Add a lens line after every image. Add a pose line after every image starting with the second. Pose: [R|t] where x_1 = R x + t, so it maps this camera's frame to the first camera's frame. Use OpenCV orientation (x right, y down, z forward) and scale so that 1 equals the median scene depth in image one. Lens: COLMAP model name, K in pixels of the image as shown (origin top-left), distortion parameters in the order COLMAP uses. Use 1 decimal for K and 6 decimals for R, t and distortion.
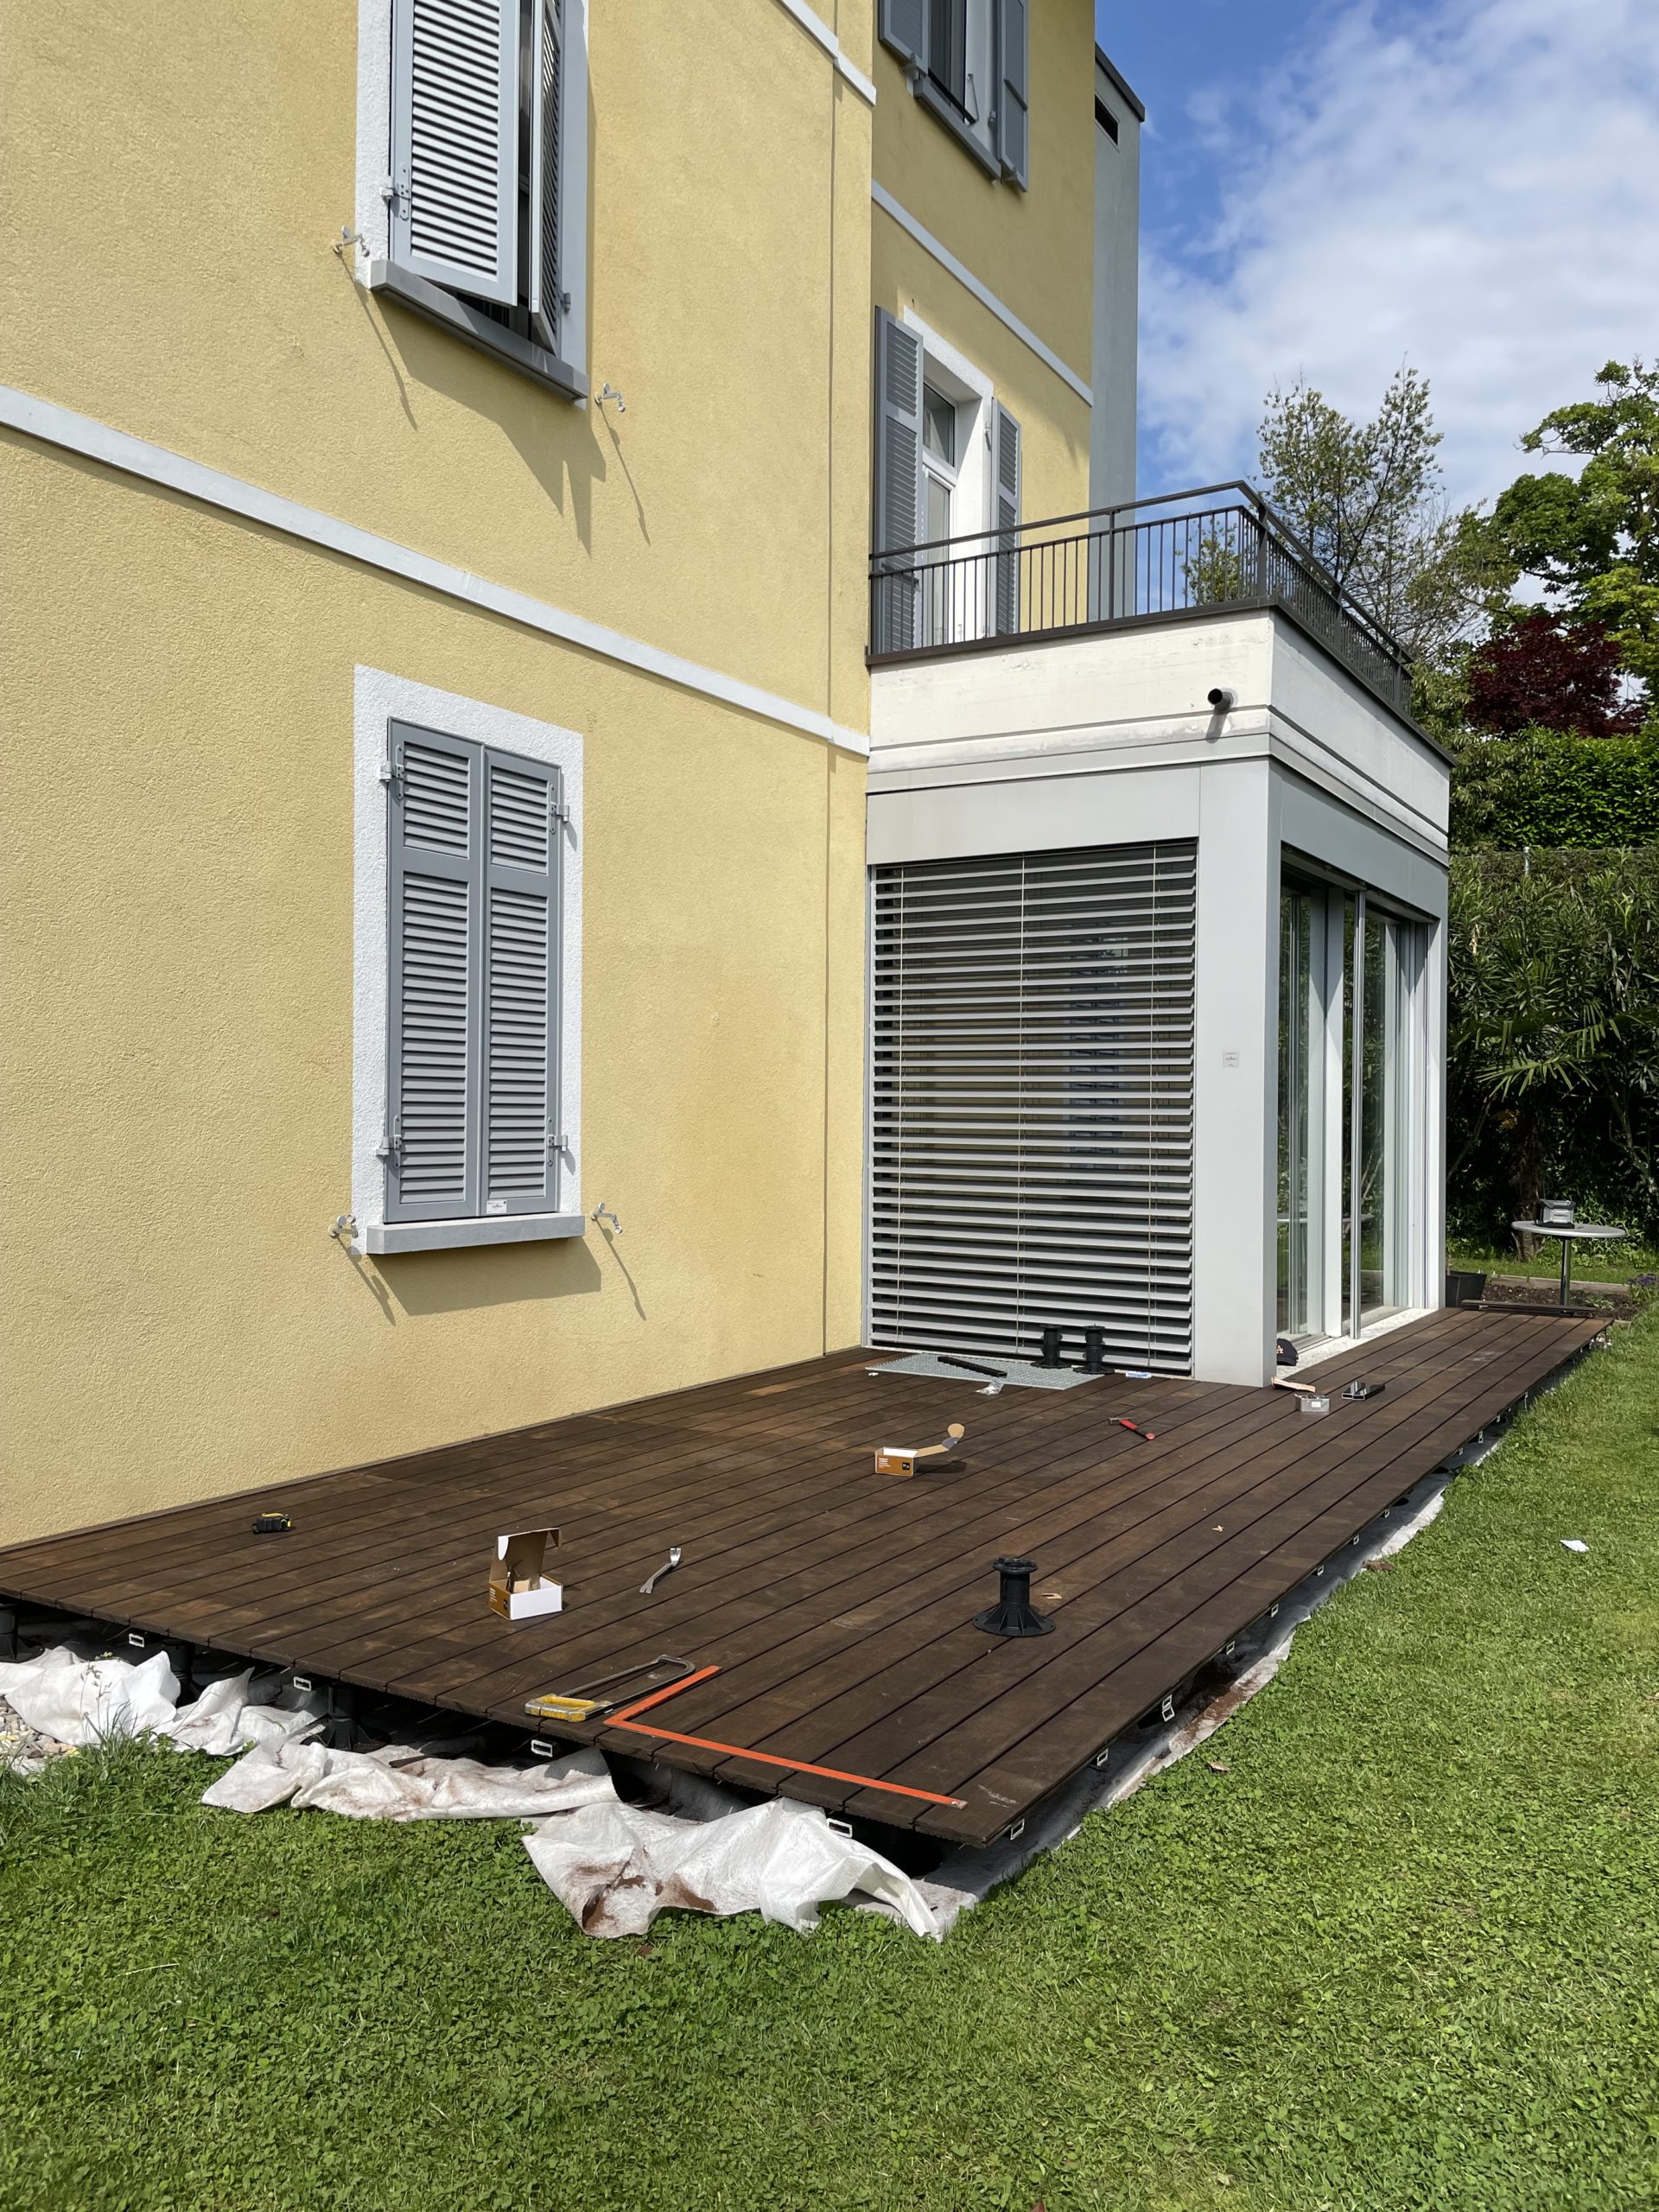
lens RADIAL K [[1658.0, 0, 836.9], [0, 1658.0, 1115.0], [0, 0, 1]] dist [0.111524, -0.177238]
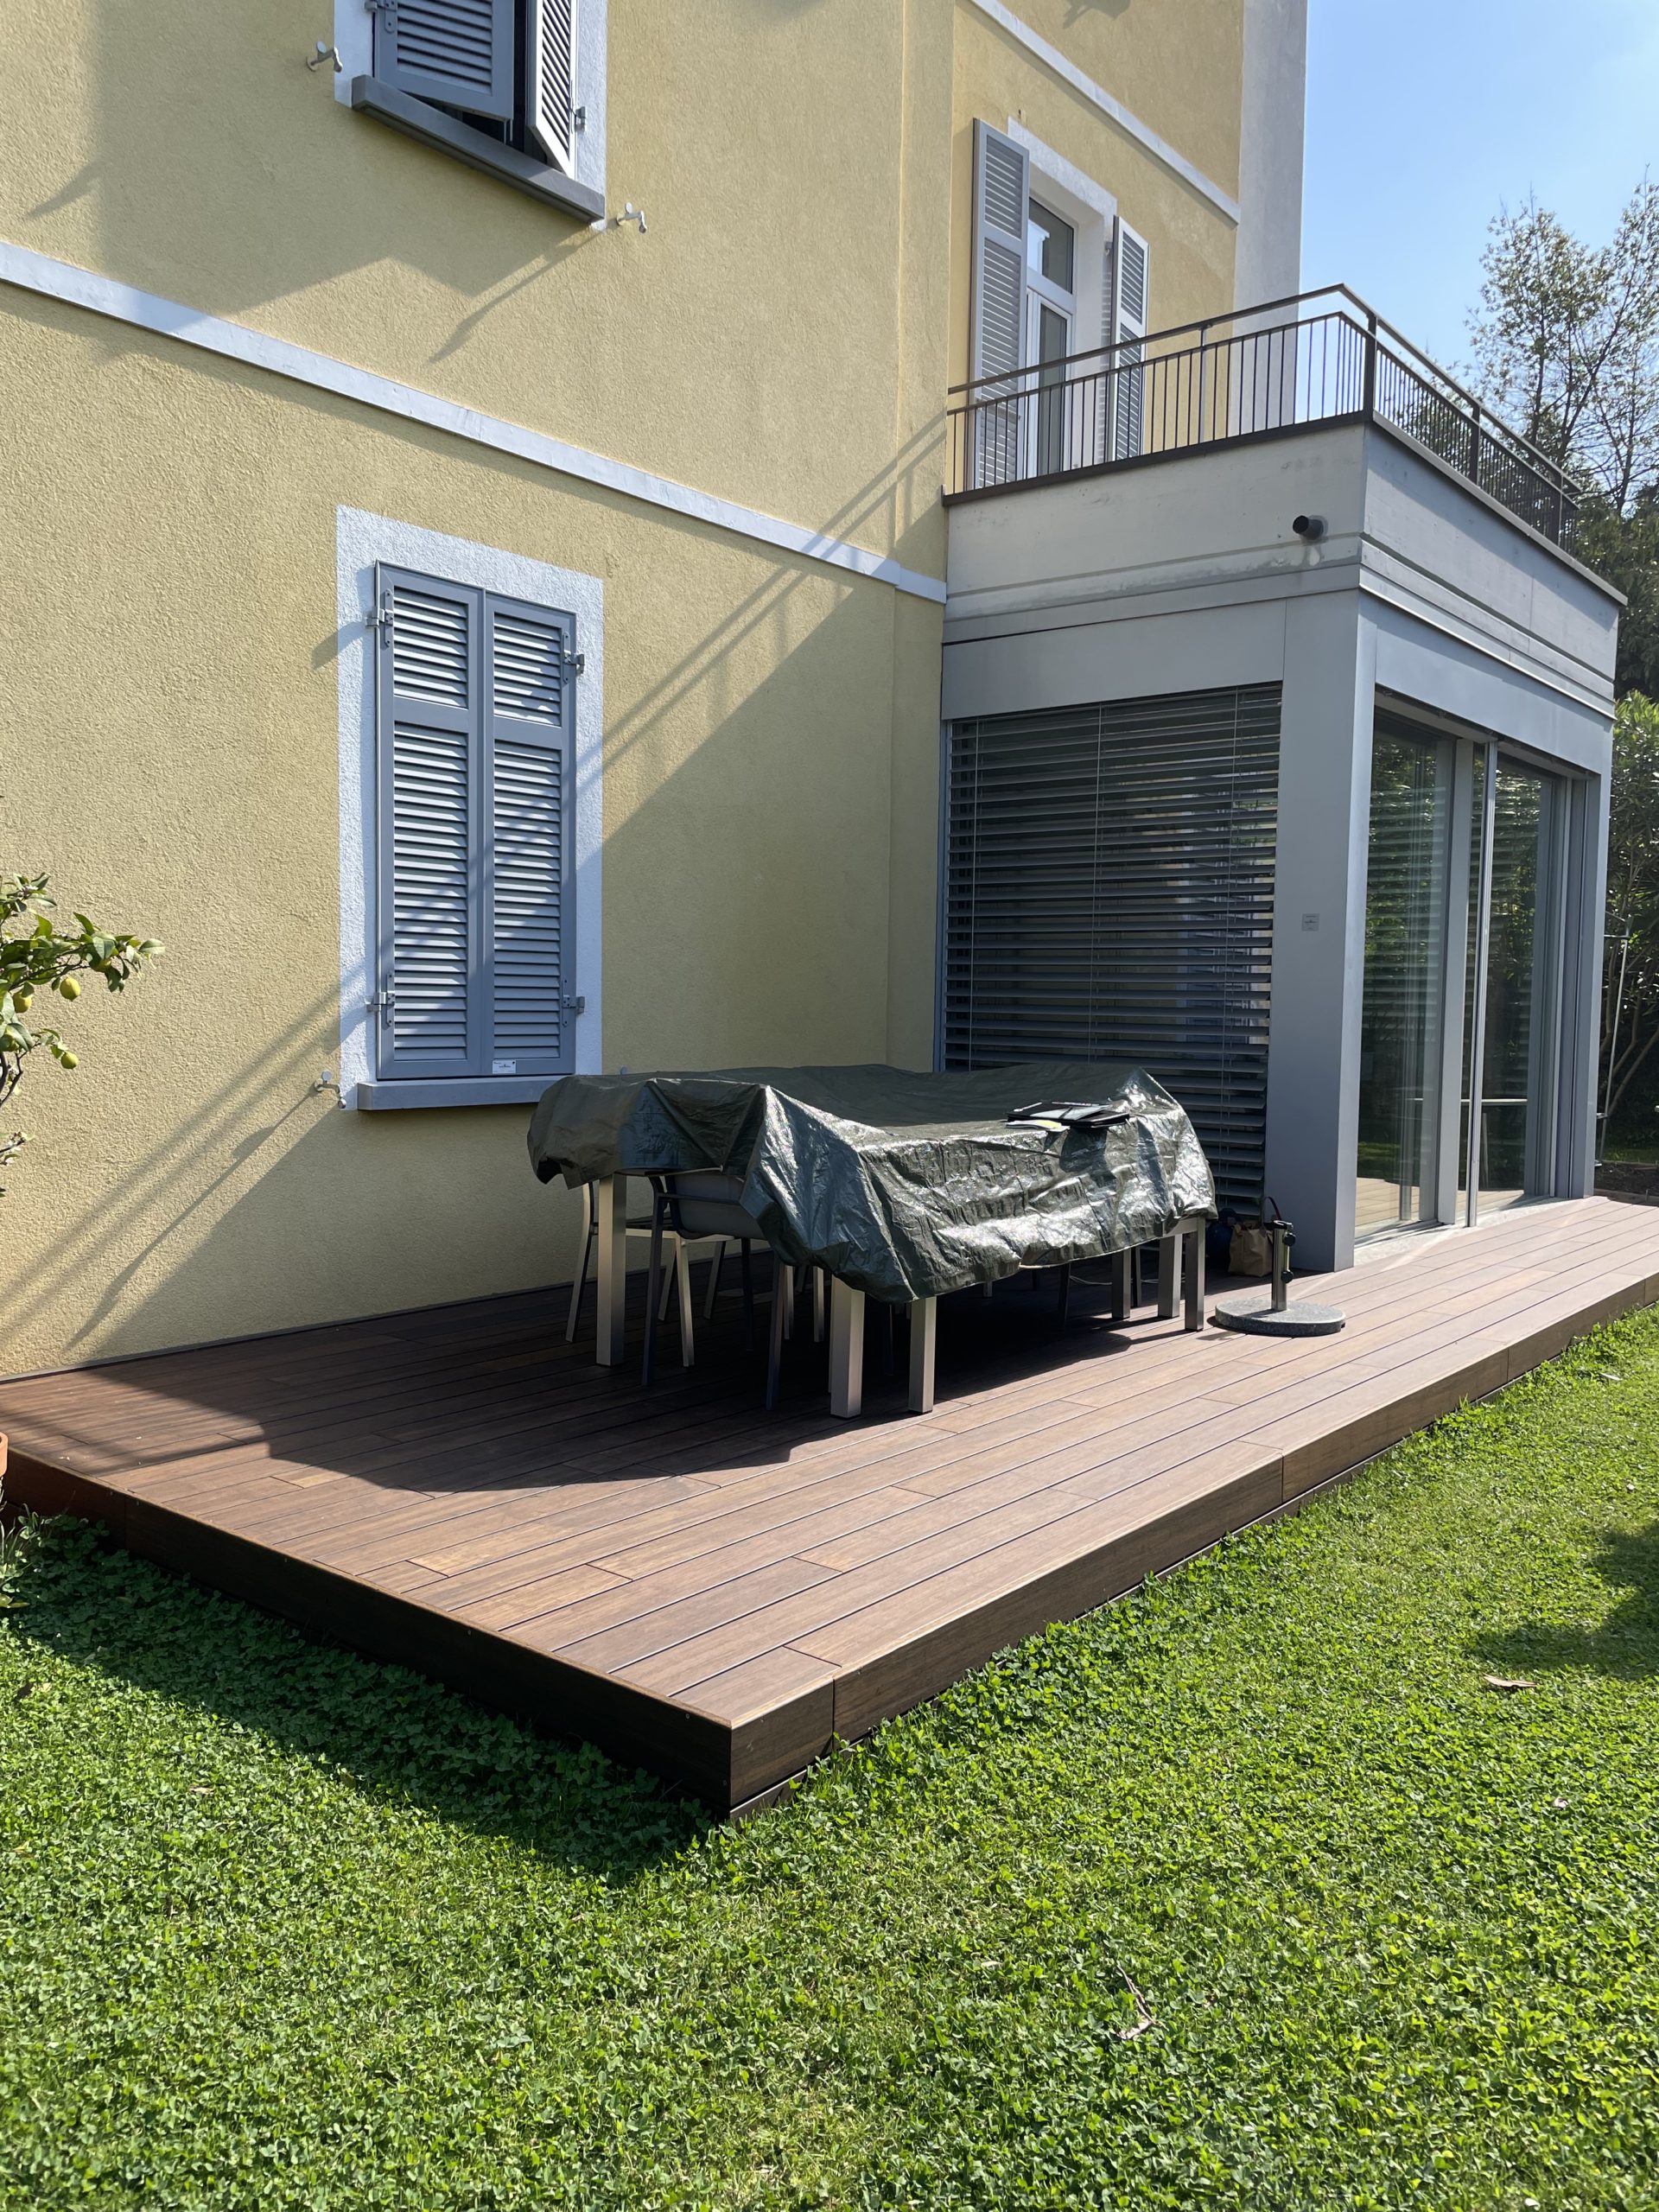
lens RADIAL K [[1650.9, 0, 829.5], [0, 1650.9, 1106.0], [0, 0, 1]] dist [0.073310, -0.104547]
pose [[0.990570, 0.018446, -0.135759, 0.123885], [-0.009624, 0.997816, 0.065355, 0.012576], [0.136668, -0.063432, 0.988584, 0.054724]]
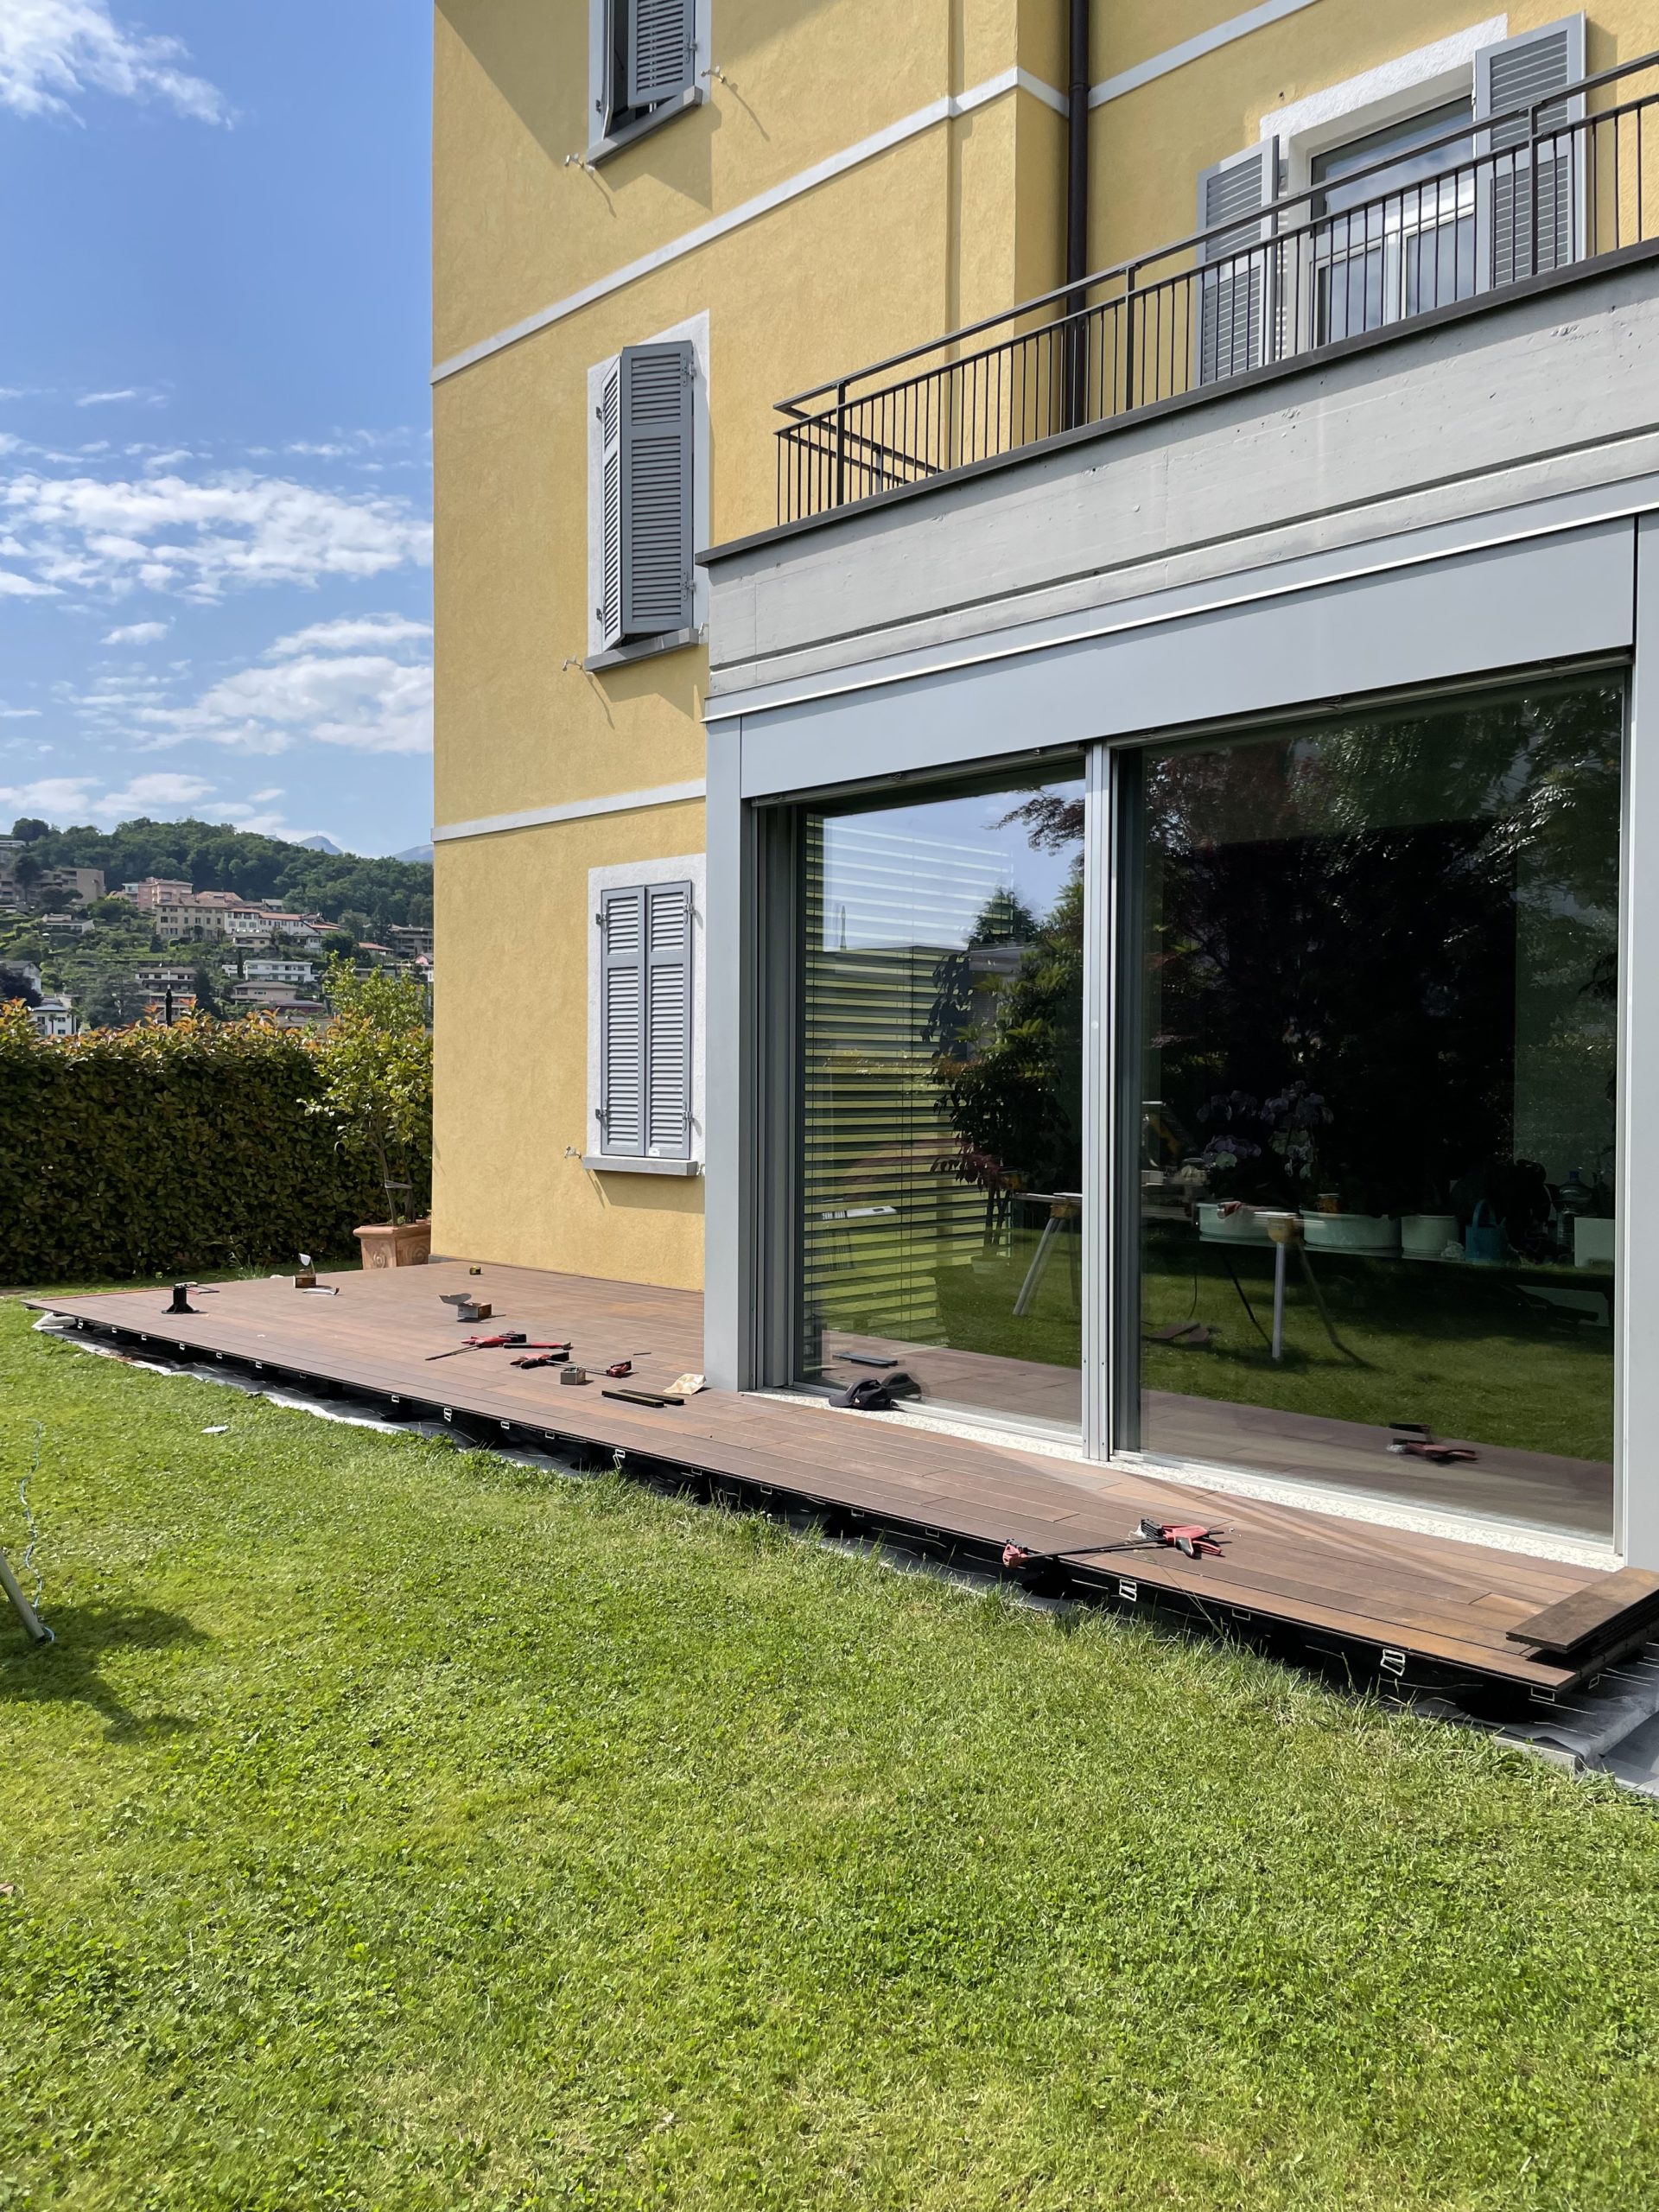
lens RADIAL K [[1650.9, 0, 829.5], [0, 1650.9, 1106.0], [0, 0, 1]] dist [0.073310, -0.104547]
pose [[-0.224744, 0.008563, -0.974380, 1.434016], [-0.007997, 0.999912, 0.010632, -0.011434], [0.974385, 0.010182, -0.224656, 1.588843]]
